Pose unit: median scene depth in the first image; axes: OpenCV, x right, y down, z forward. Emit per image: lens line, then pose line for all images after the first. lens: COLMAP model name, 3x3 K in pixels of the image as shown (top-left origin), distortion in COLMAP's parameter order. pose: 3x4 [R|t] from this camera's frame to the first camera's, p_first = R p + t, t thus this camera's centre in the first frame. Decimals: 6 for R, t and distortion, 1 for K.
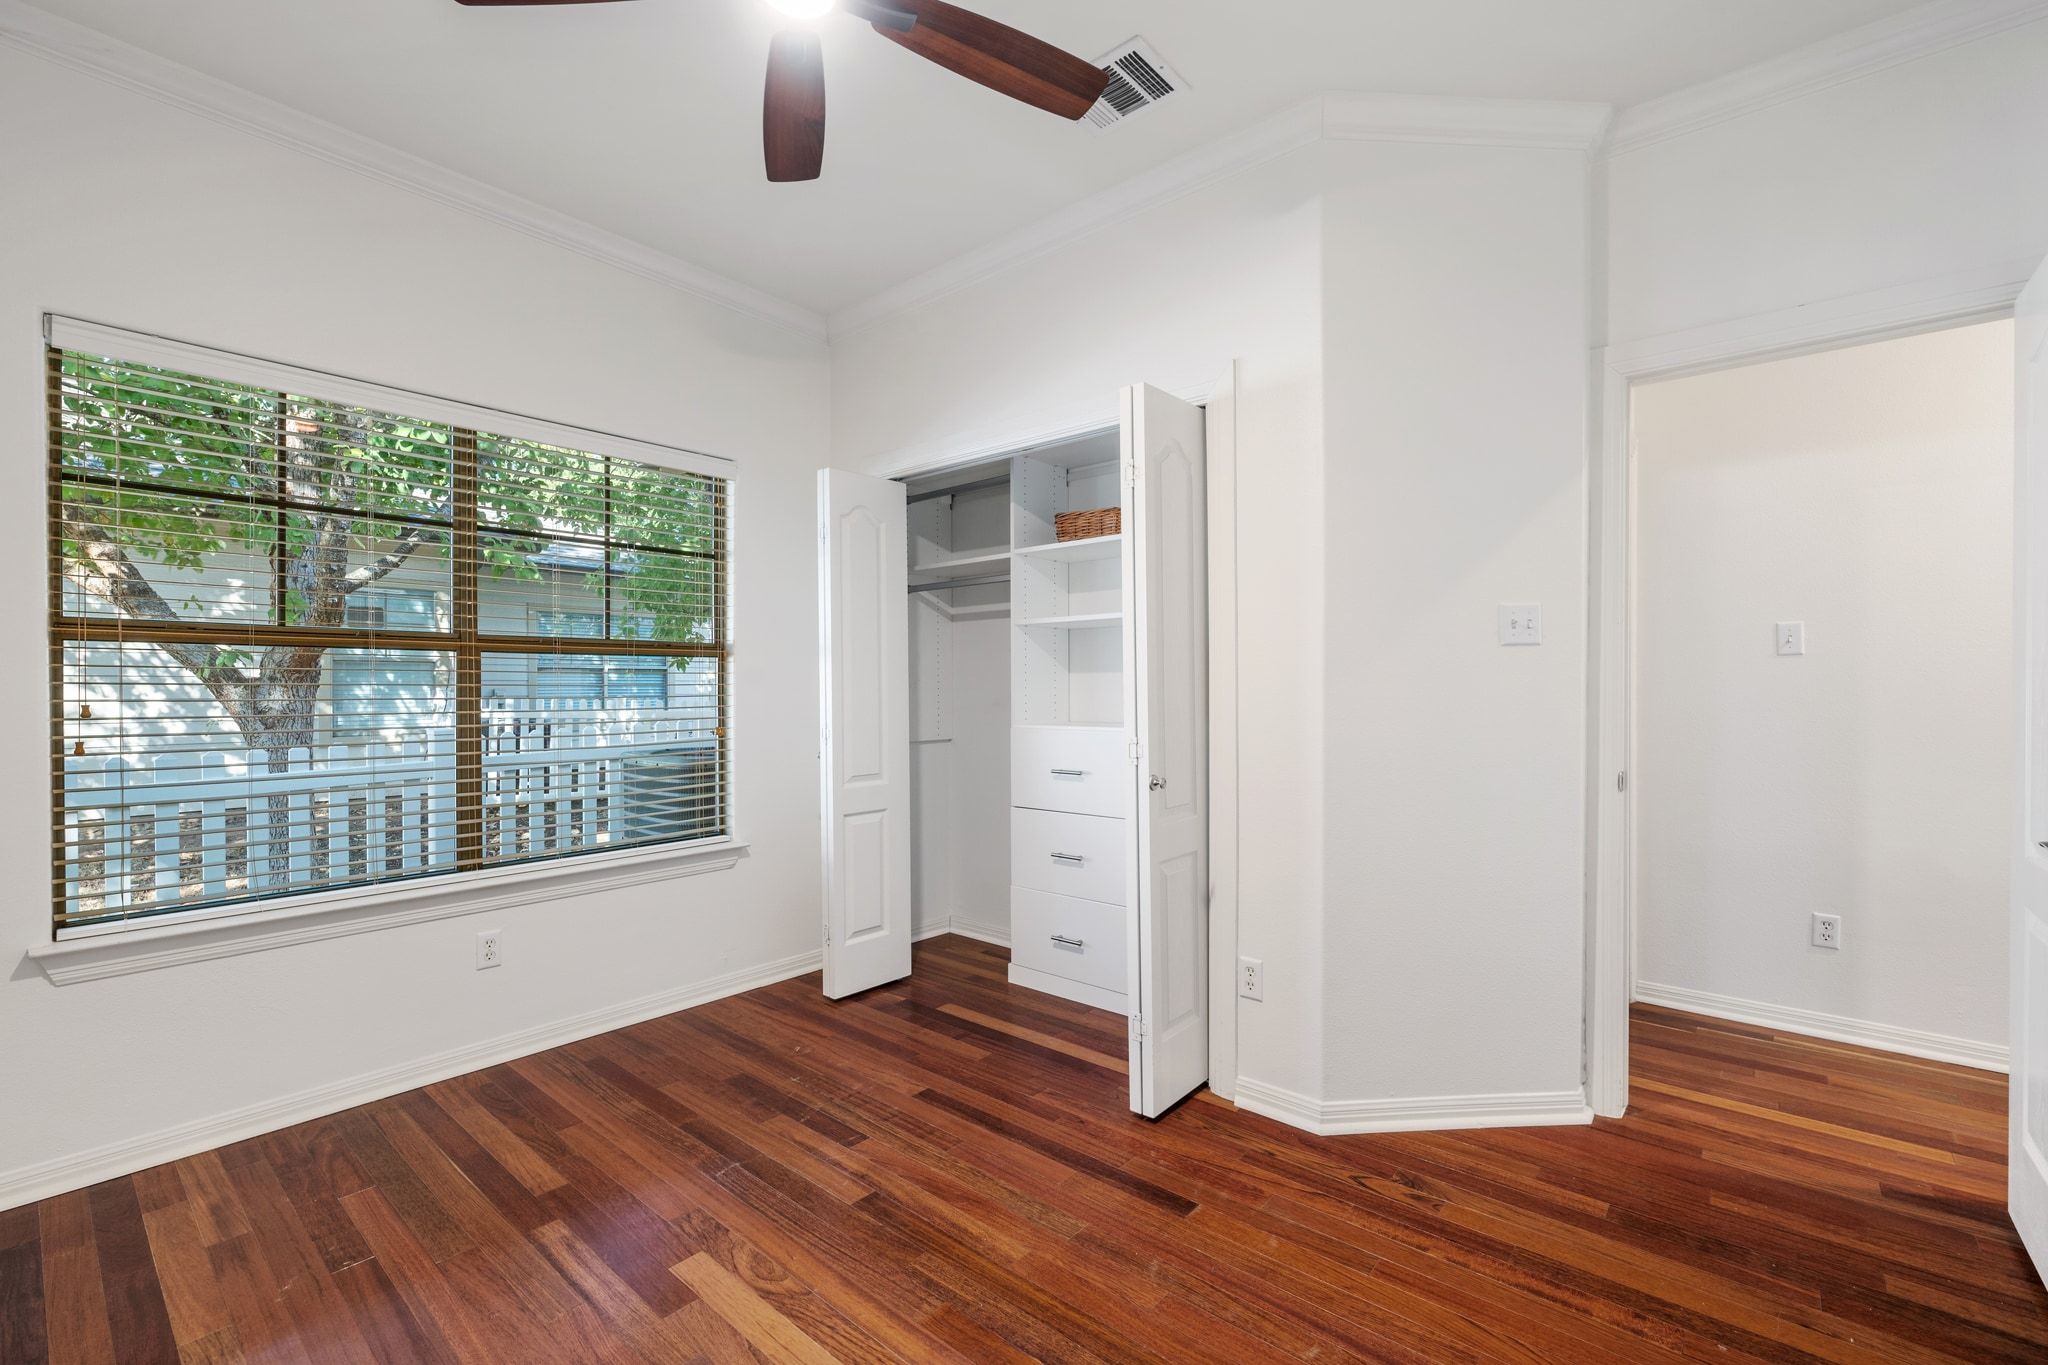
lens RADIAL K [[874.1, 0, 1024.0], [0, 874.1, 682.5], [0, 0, 1]] dist [-0.000281, 0.000301]
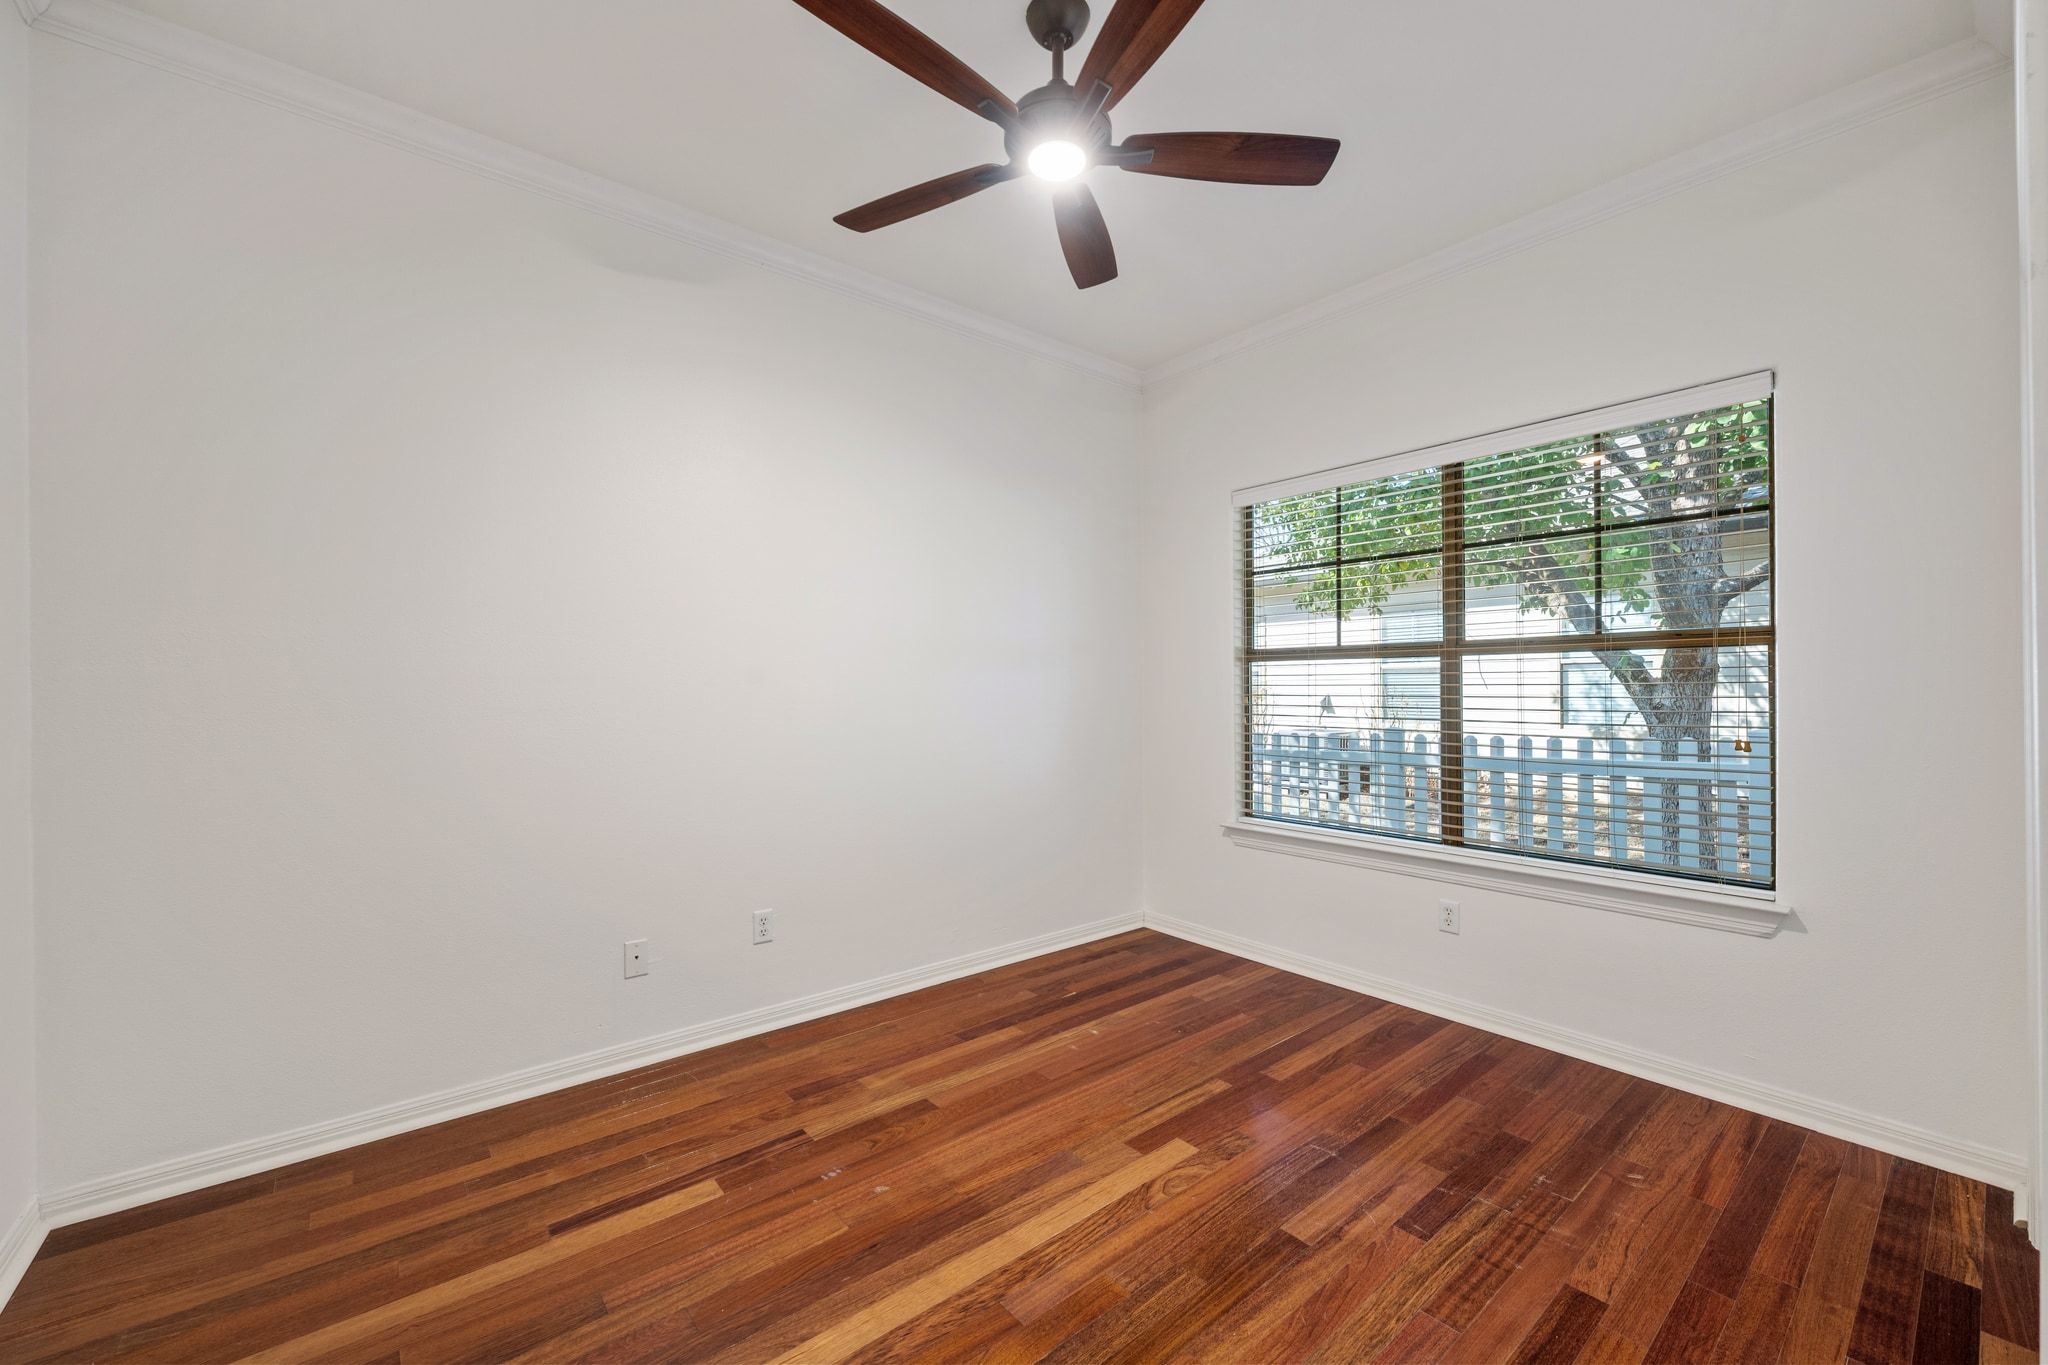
lens RADIAL K [[810.2, 0, 1024.1], [0, 810.2, 686.6], [0, 0, 1]] dist [0.000137, 0.000177]
pose [[-0.171313, -0.000608, -0.985217, 0.596422], [0.008283, 0.999964, -0.002057, 0.003208], [0.985182, -0.008512, -0.171301, 0.725657]]
